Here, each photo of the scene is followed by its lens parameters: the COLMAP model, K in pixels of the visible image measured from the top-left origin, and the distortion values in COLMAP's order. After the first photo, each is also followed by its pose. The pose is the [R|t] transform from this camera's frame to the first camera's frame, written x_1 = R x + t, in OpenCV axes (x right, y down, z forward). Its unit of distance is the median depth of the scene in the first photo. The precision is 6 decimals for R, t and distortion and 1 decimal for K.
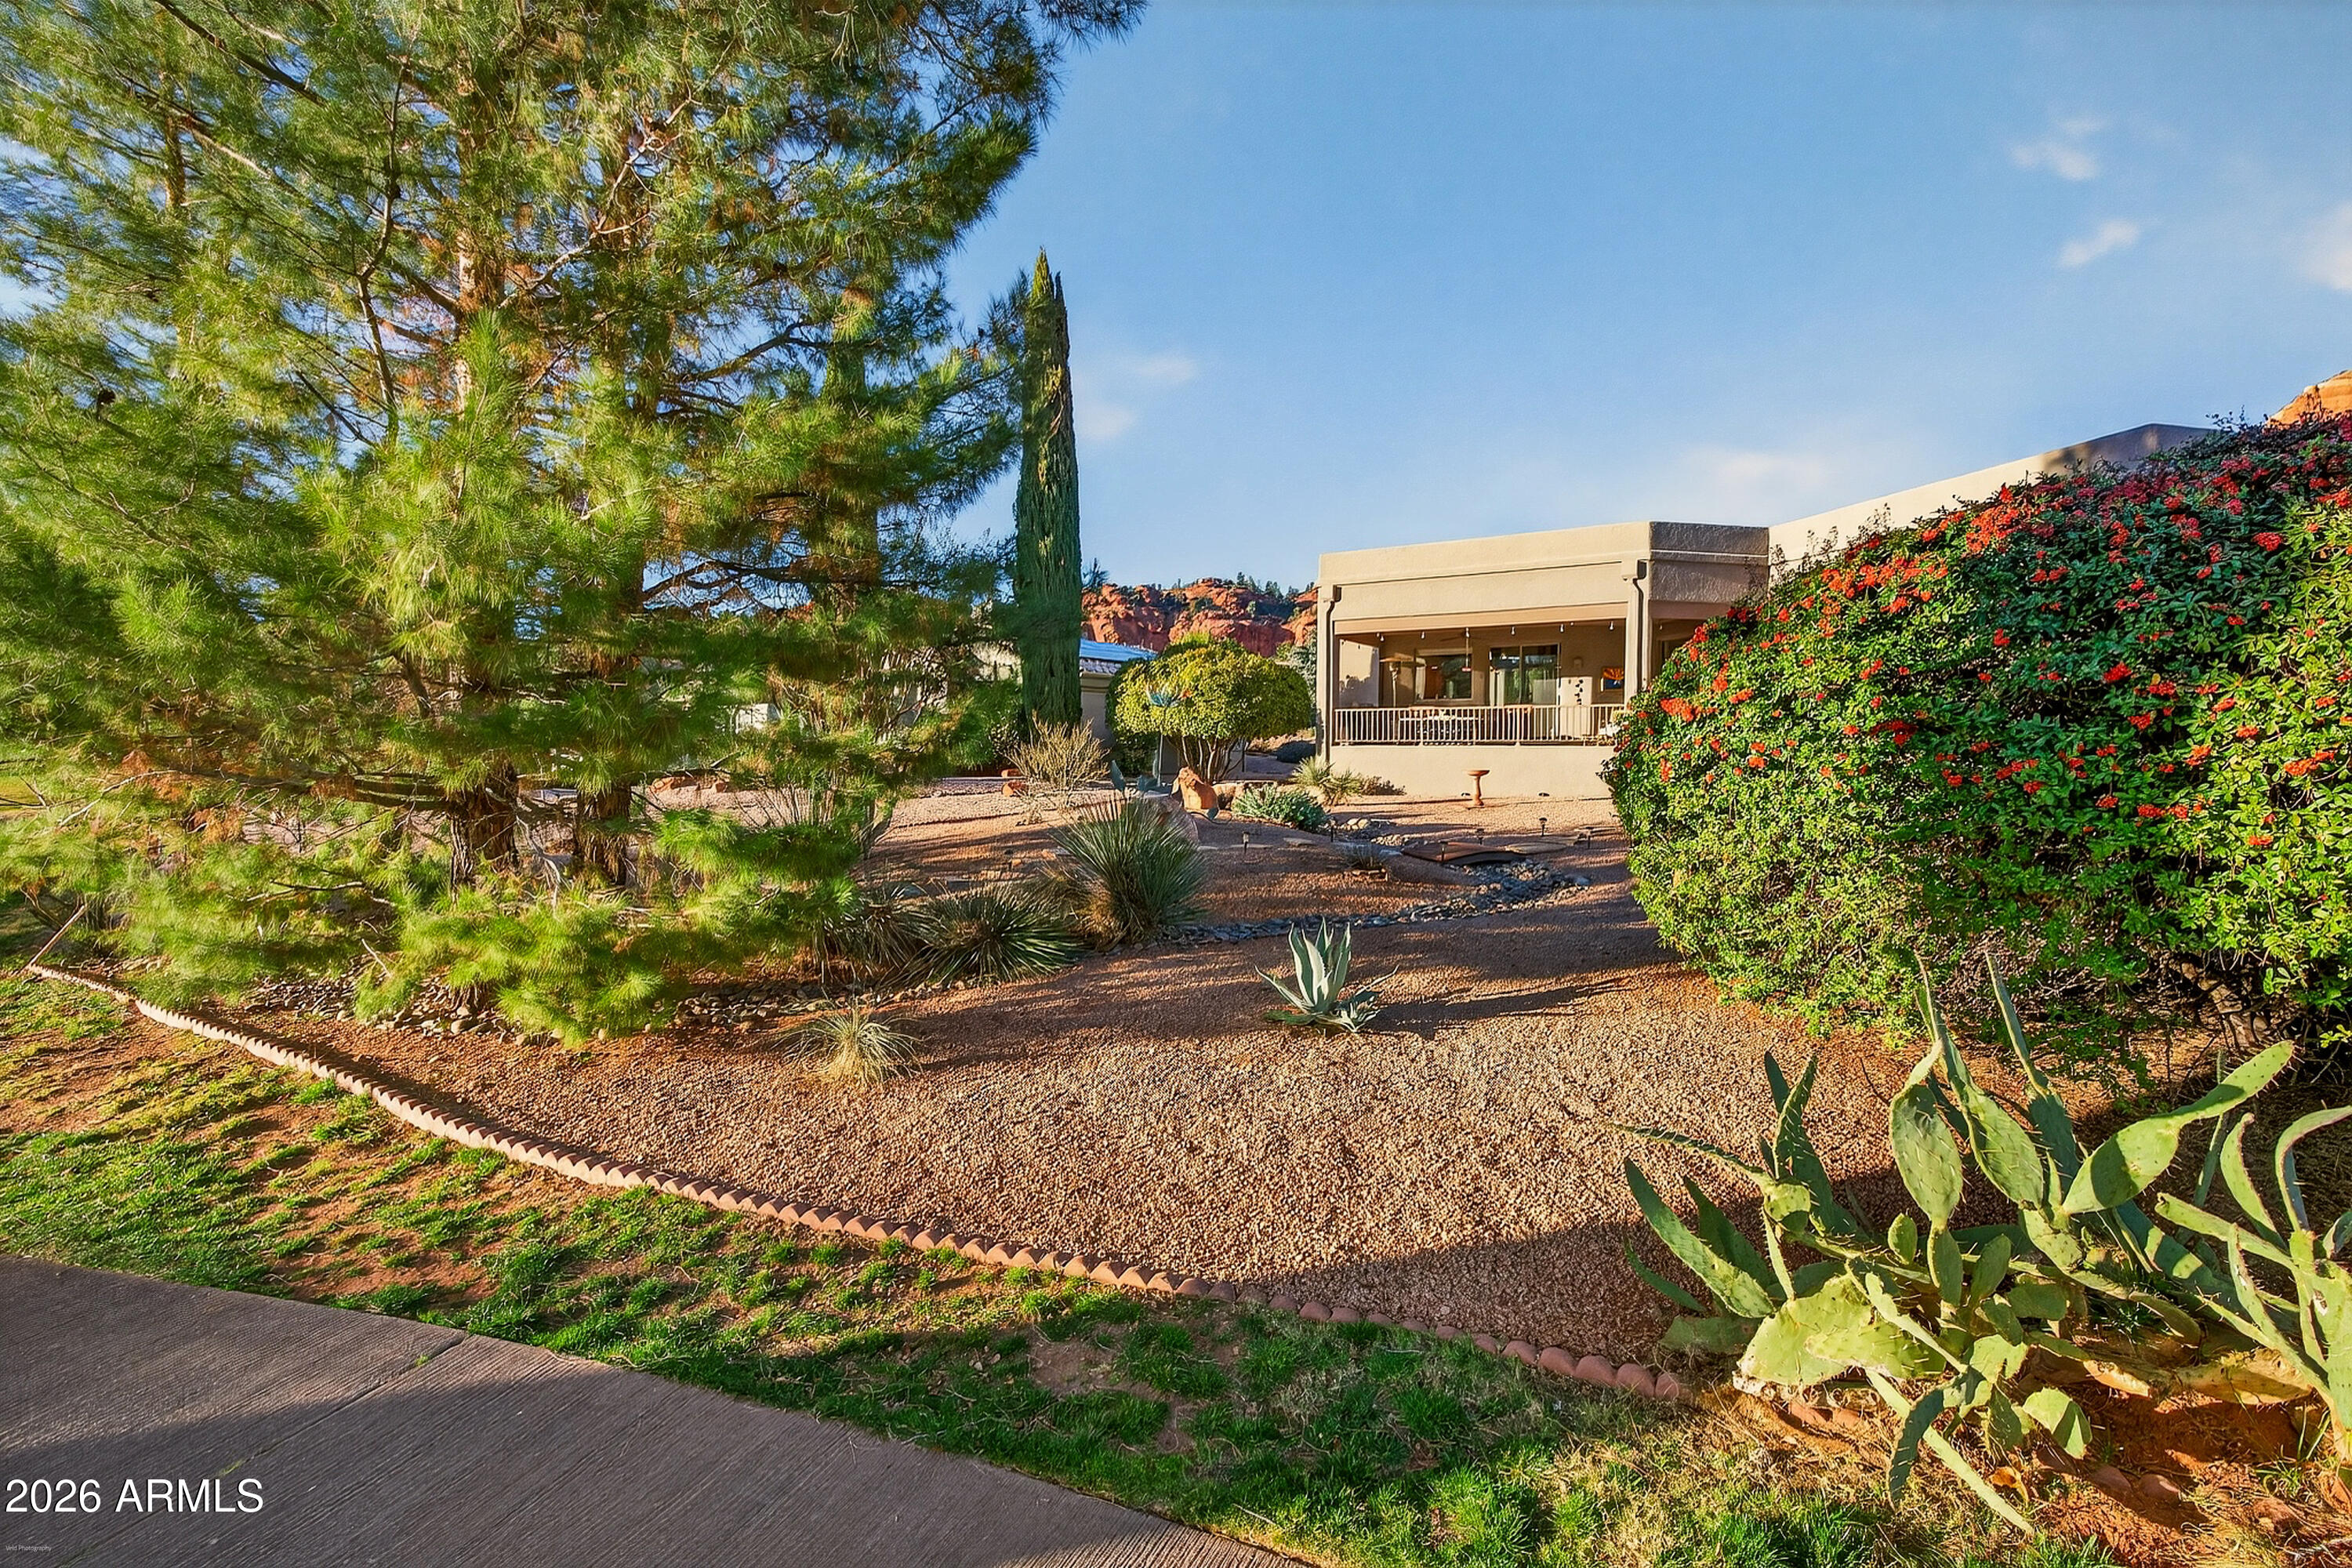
lens RADIAL K [[1058.3, 0, 1182.7], [0, 1058.3, 761.0], [0, 0, 1]] dist [0.000158, -0.000199]
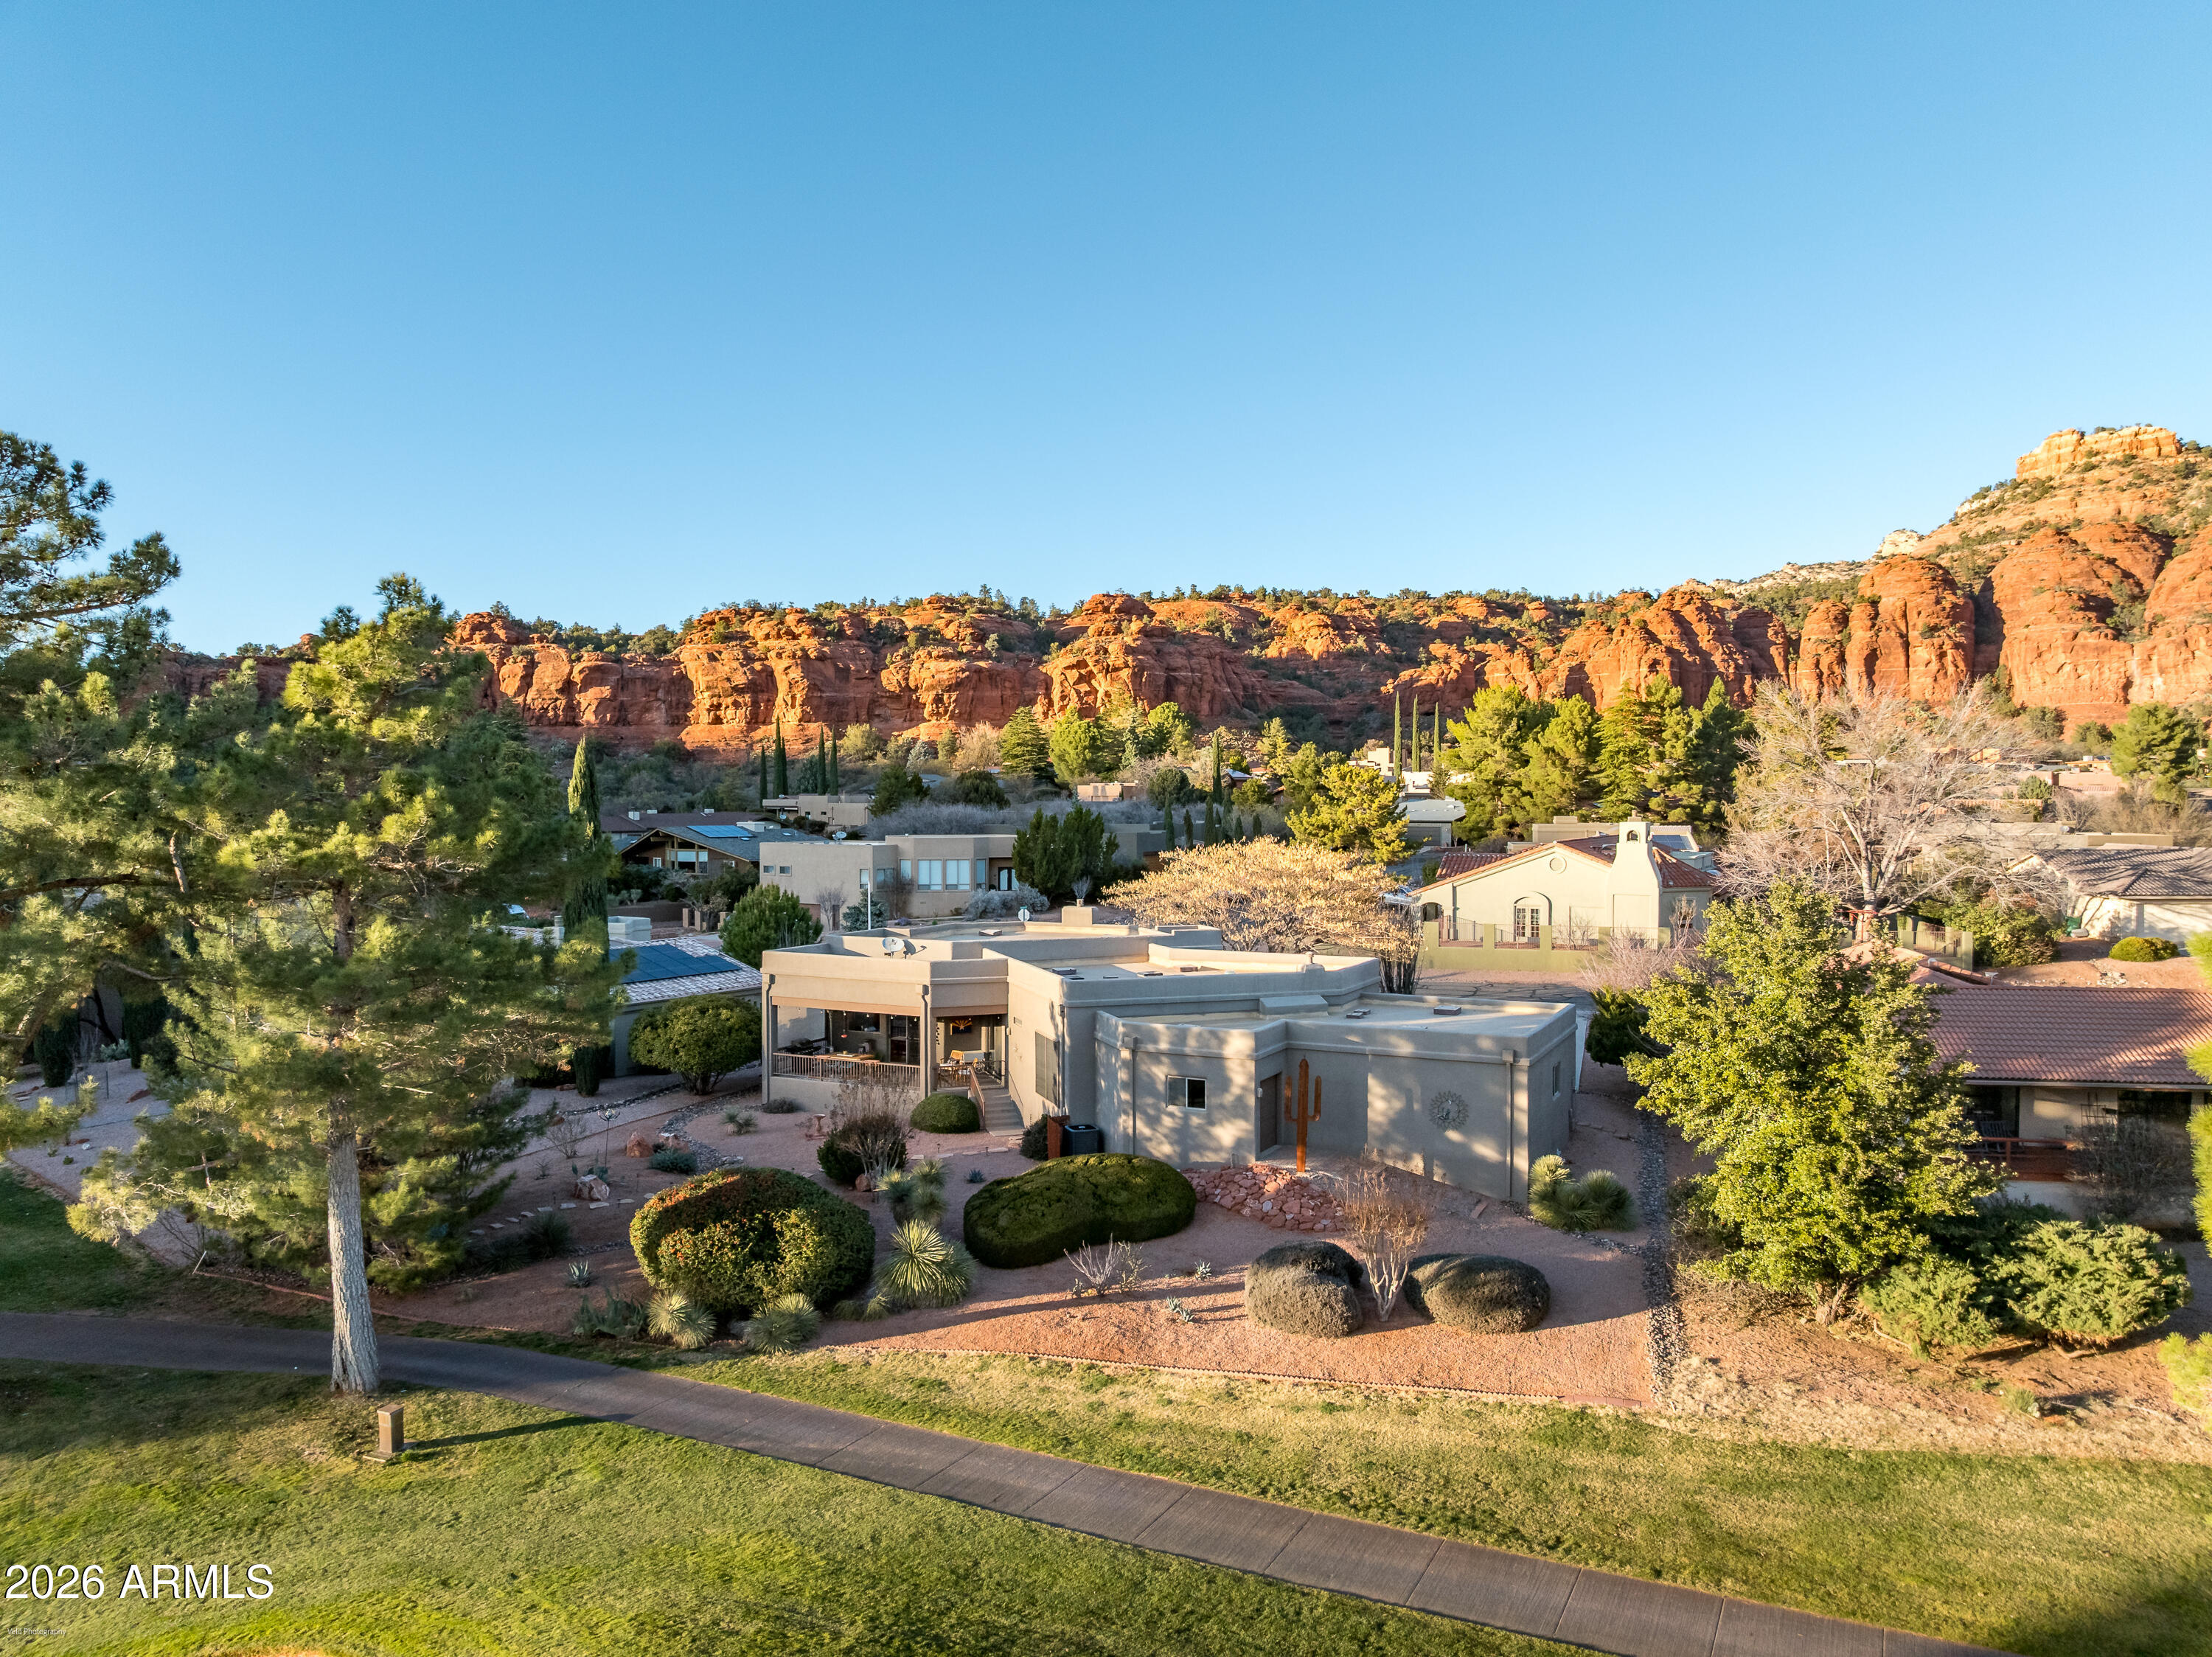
lens RADIAL K [[1565.2, 0, 1106.0], [0, 1565.2, 828.5], [0, 0, 1]] dist [-0.058217, 0.026345]
pose [[0.994045, -0.010526, 0.108458, 0.024469], [0.009730, 0.999922, 0.007866, -0.024812], [-0.108532, -0.006764, 0.994070, -0.083062]]
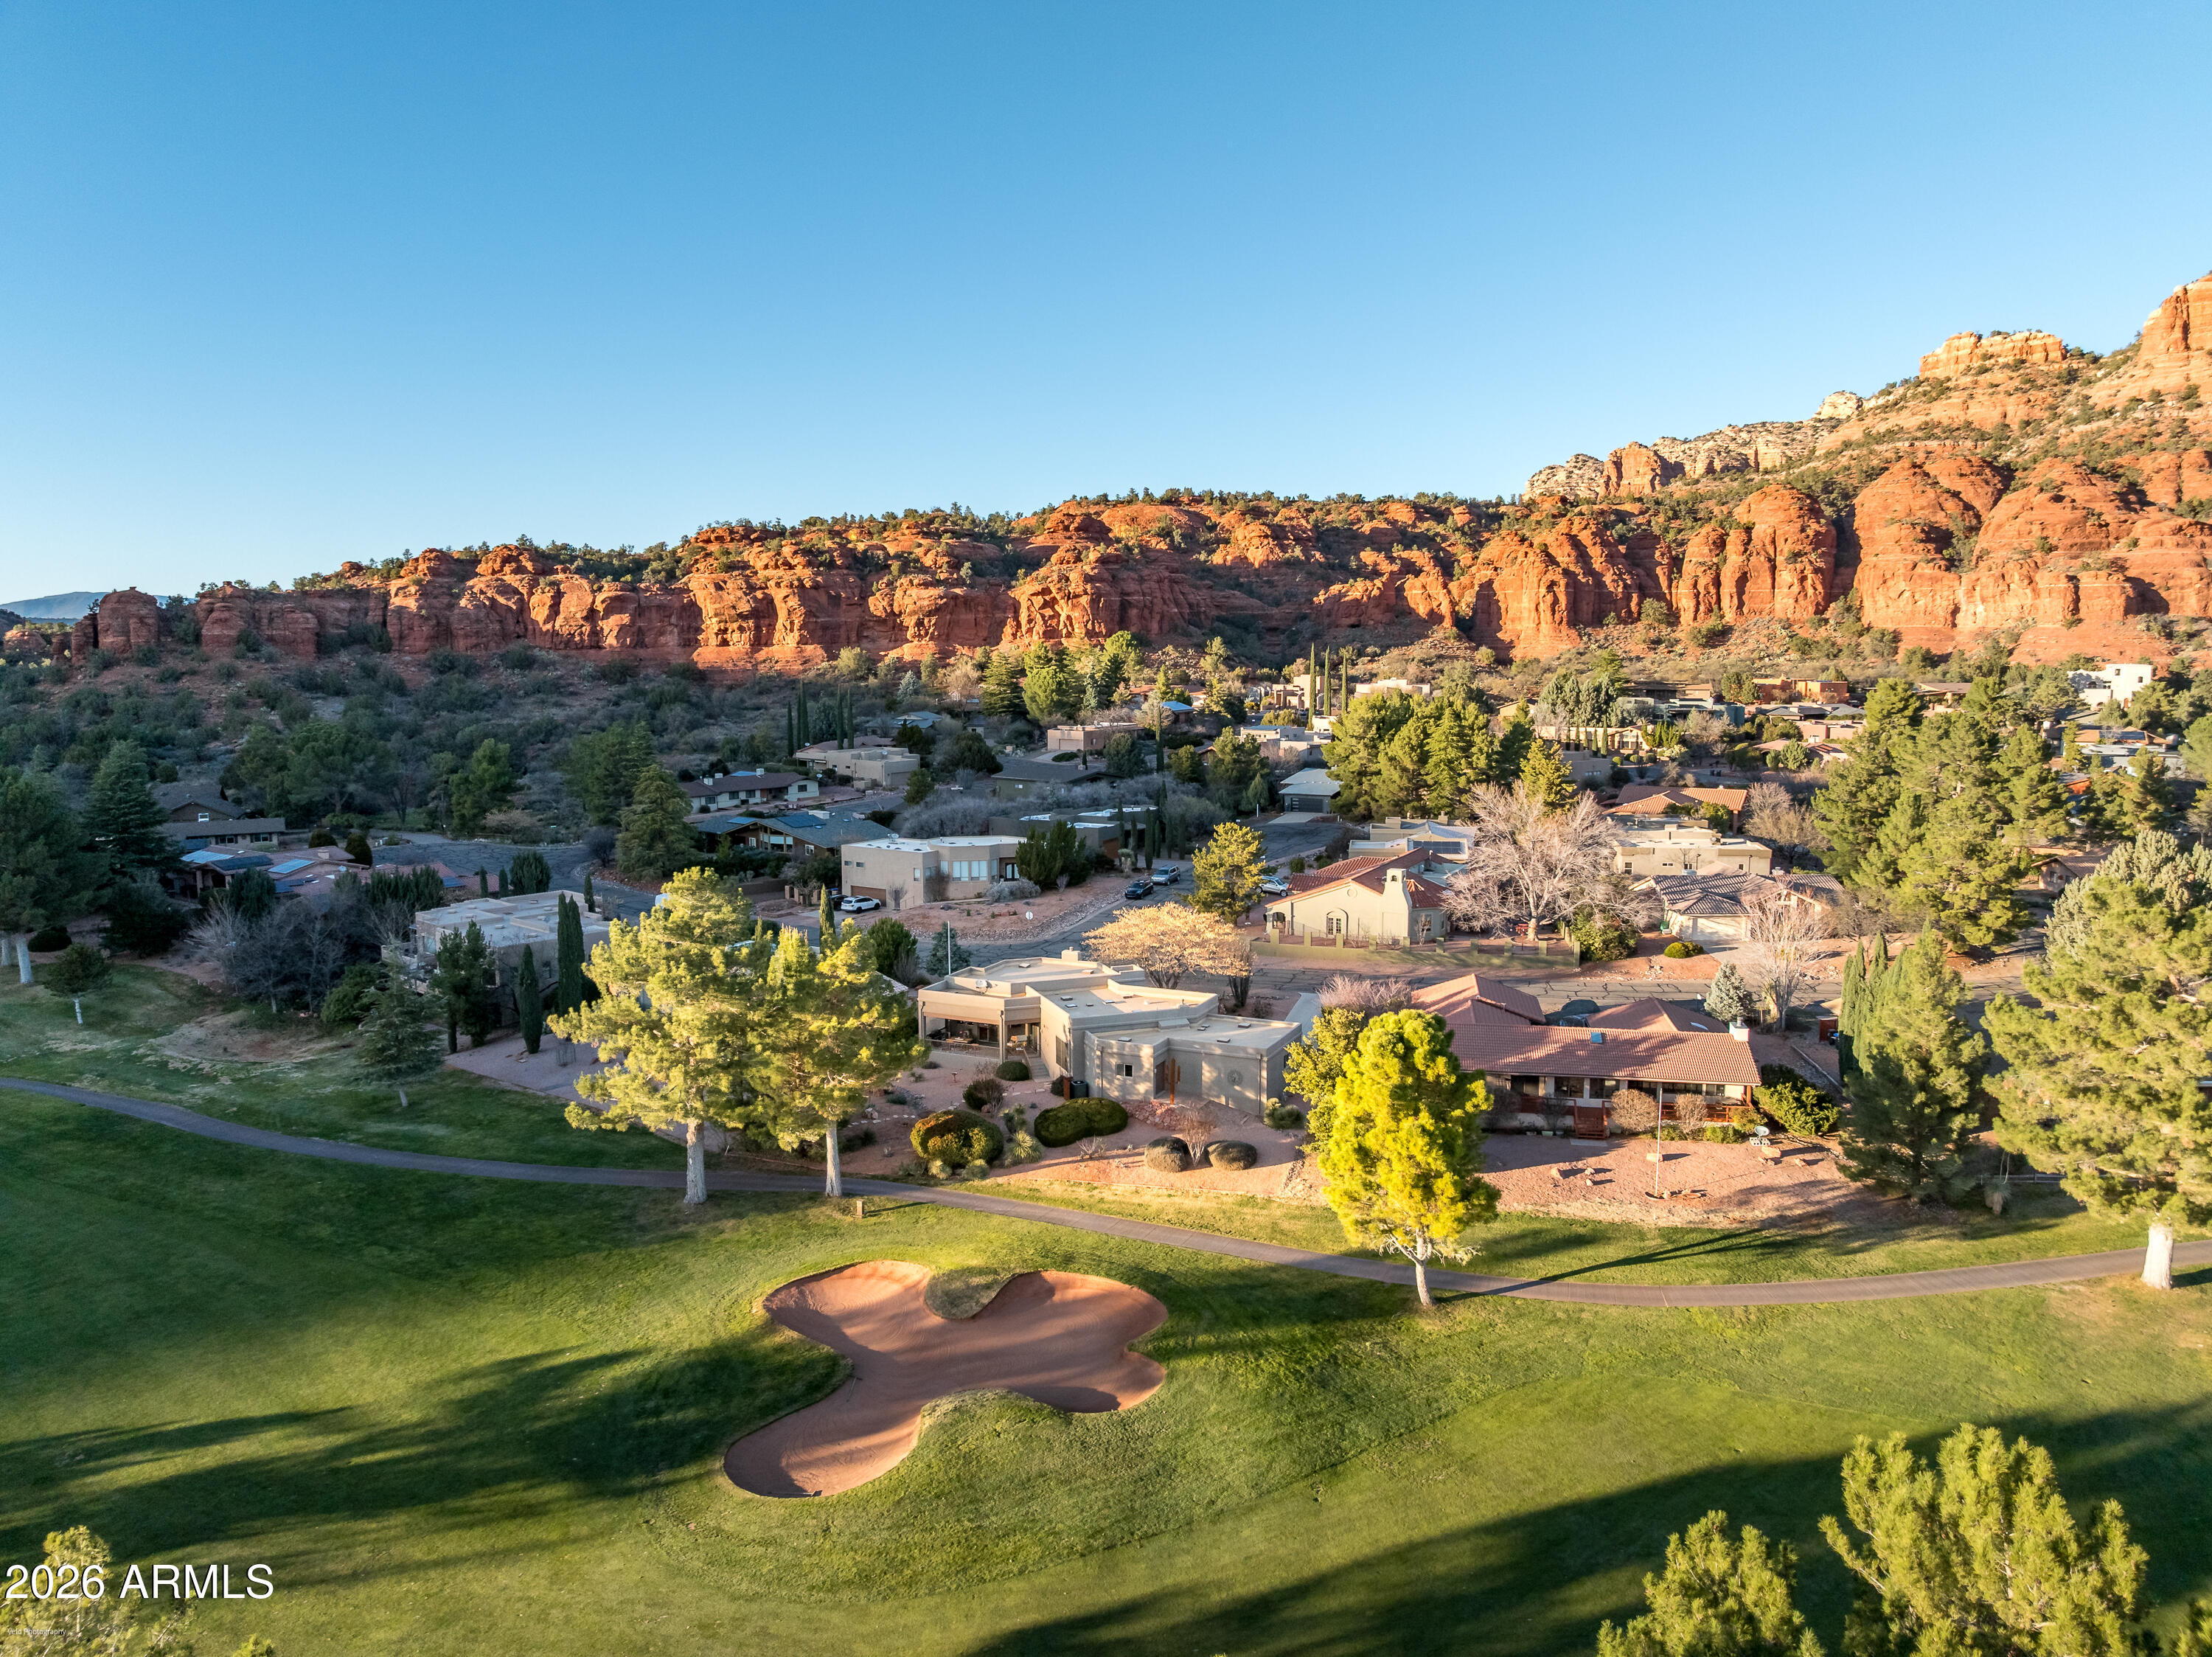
lens RADIAL K [[1565.2, 0, 1106.0], [0, 1565.2, 828.5], [0, 0, 1]] dist [-0.058217, 0.026345]
pose [[0.990577, -0.027210, 0.134230, 0.003267], [0.012517, 0.993950, 0.109116, -0.078225], [-0.136387, -0.106408, 0.984924, -0.238618]]
